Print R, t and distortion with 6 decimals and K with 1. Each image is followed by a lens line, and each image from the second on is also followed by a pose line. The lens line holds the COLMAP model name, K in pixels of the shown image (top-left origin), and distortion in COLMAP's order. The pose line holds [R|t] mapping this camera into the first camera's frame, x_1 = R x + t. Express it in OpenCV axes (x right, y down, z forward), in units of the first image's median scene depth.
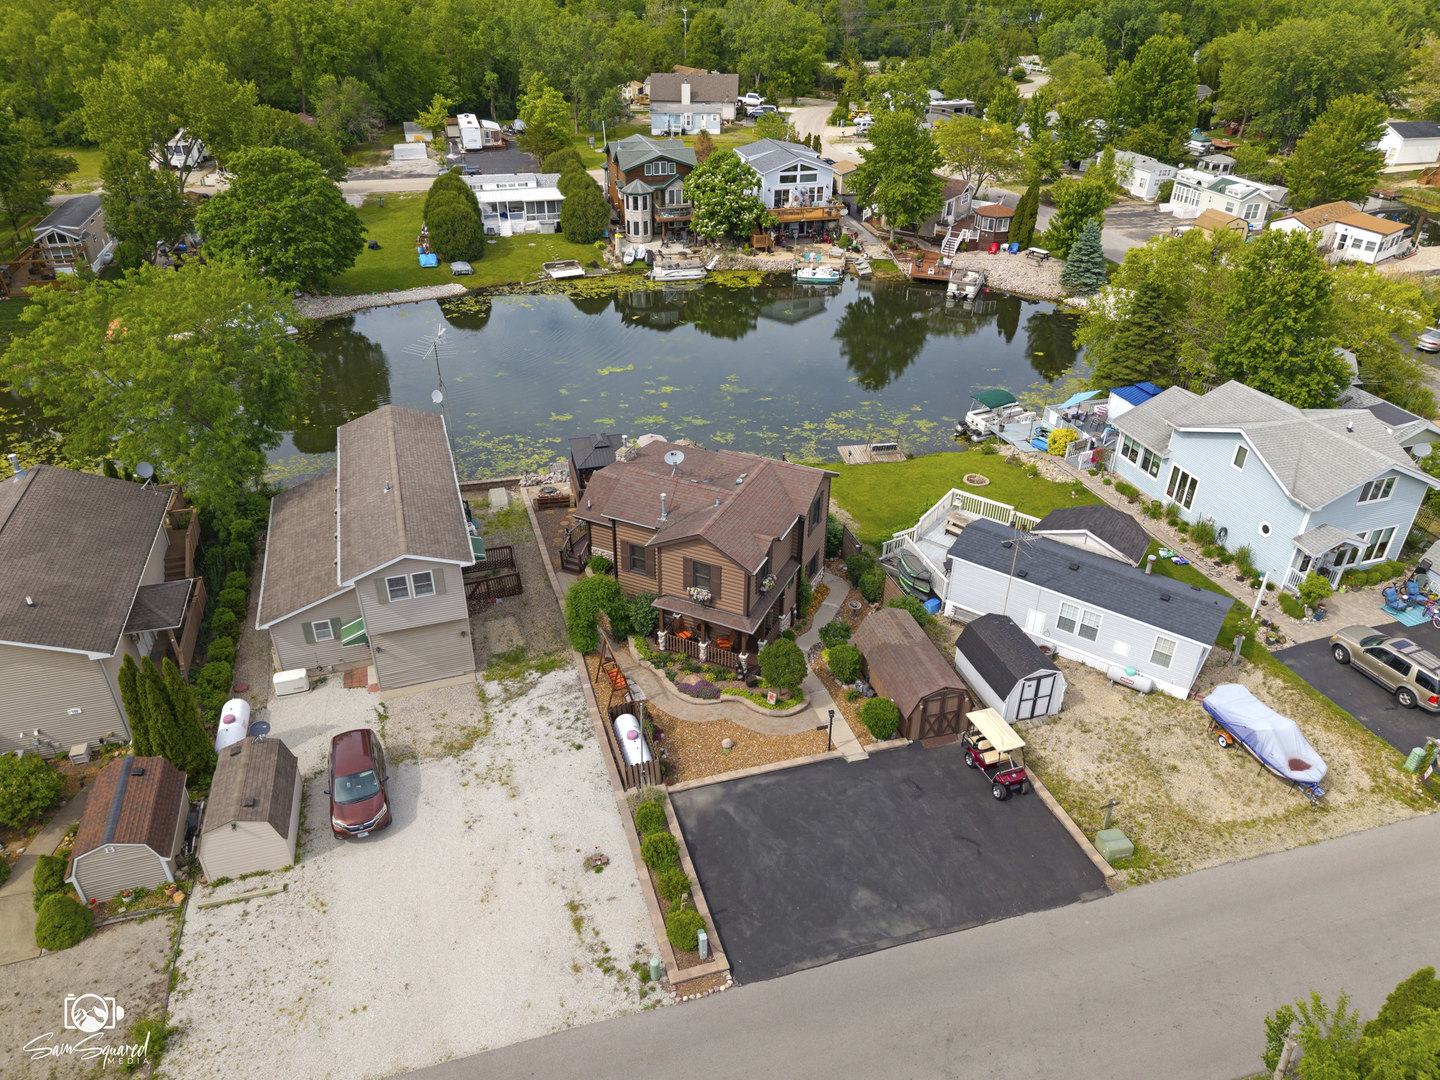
lens RADIAL K [[973.6, 0, 727.7], [0, 973.6, 537.4], [0, 0, 1]] dist [0.021683, -0.020131]
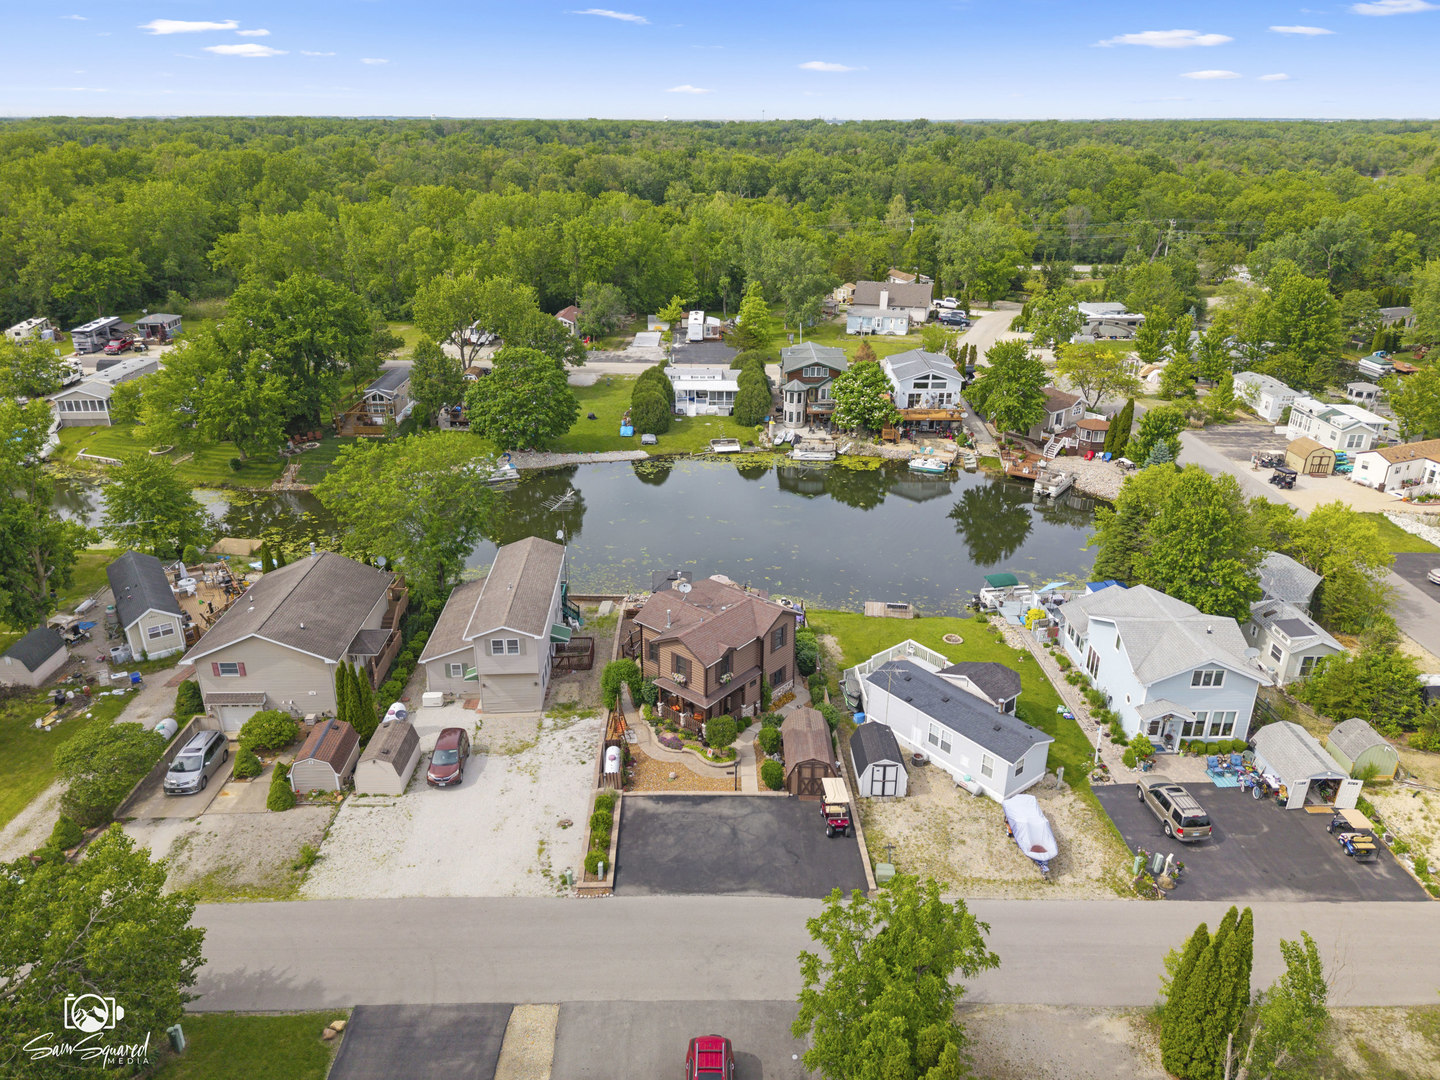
lens RADIAL K [[971.9, 0, 720.0], [0, 971.9, 540.0], [0, 0, 1]] dist [0.071568, -0.110958]
pose [[0.961956, 0.101577, -0.253618, 0.271985], [-0.138674, 0.981377, -0.132927, 0.026650], [0.235393, 0.163040, 0.958127, -0.332926]]
